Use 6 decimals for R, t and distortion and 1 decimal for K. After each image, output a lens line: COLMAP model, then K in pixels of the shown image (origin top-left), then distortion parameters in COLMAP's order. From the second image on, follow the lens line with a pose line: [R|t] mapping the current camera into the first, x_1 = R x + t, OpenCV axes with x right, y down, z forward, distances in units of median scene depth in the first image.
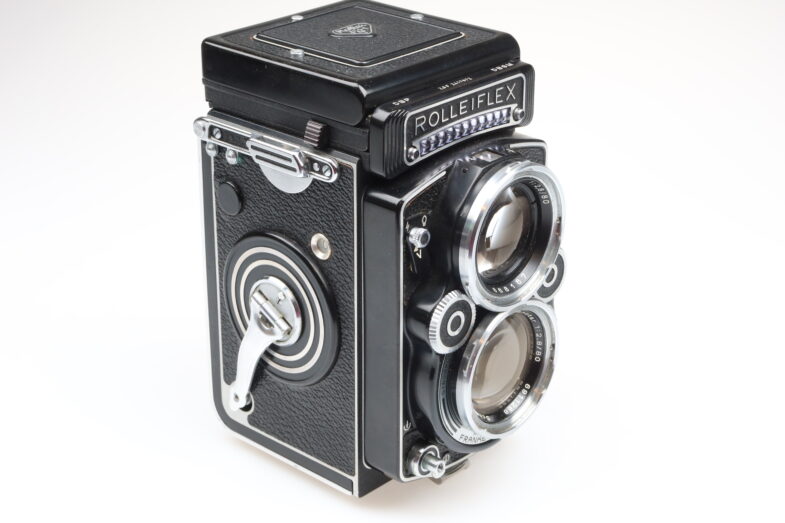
lens RADIAL K [[1563.7, 0, 392.5], [0, 1563.7, 261.5], [0, 0, 1]] dist [0.010831, 0.010410]
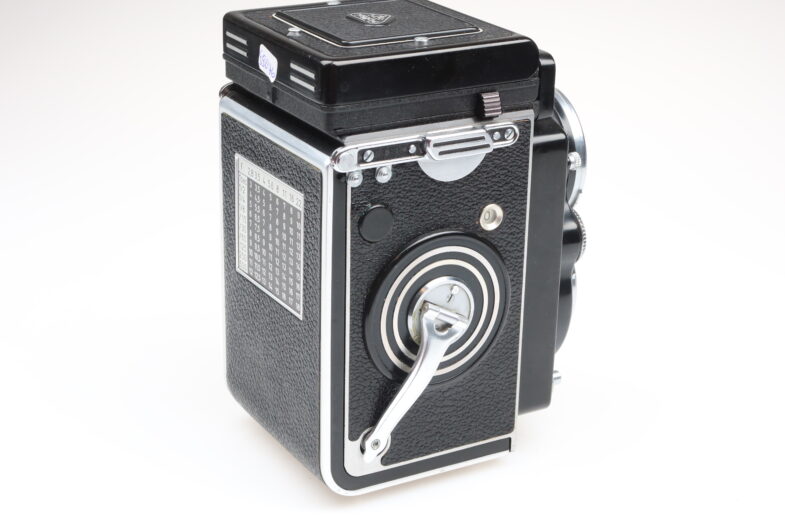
lens RADIAL K [[1563.7, 0, 392.5], [0, 1563.7, 261.5], [0, 0, 1]] dist [0.010831, 0.010410]
pose [[0.288958, -0.347945, 0.891873, -0.932313], [0.367530, 0.900545, 0.232252, -0.231306], [-0.883982, 0.260679, 0.388100, 0.656779]]
